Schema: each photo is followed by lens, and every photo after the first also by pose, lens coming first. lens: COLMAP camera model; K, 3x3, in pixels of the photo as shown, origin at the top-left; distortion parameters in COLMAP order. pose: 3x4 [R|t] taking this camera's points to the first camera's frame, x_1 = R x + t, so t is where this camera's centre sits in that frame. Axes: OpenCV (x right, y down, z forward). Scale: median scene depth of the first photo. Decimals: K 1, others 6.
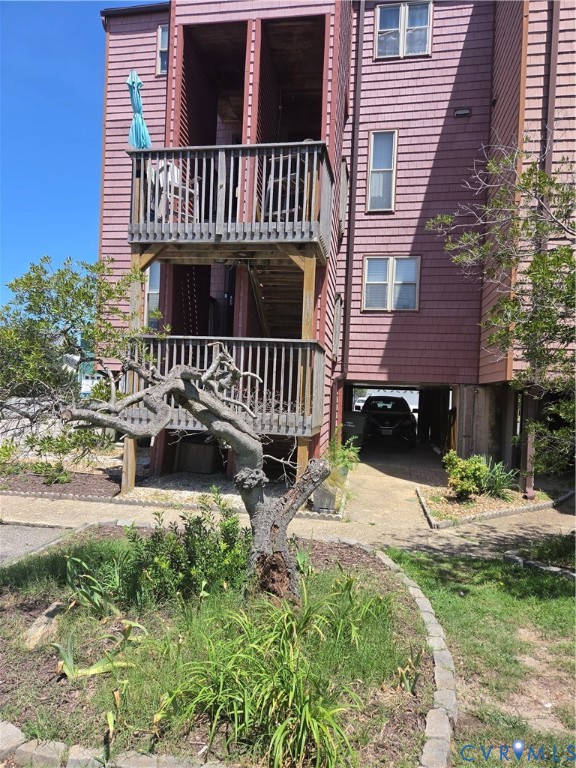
lens RADIAL K [[520.9, 0, 285.9], [0, 520.9, 390.7], [0, 0, 1]] dist [0.031760, -0.011697]
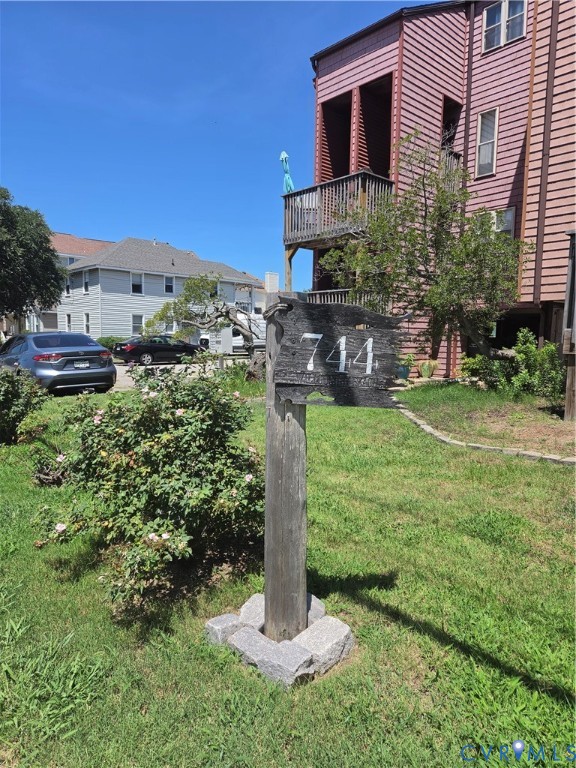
lens RADIAL K [[520.9, 0, 288.1], [0, 520.9, 382.3], [0, 0, 1]] dist [0.031760, -0.011697]
pose [[0.796853, 0.015103, -0.603984, 0.583689], [0.033217, 0.997080, 0.068757, 0.058644], [0.603259, -0.074852, 0.794025, -0.358804]]
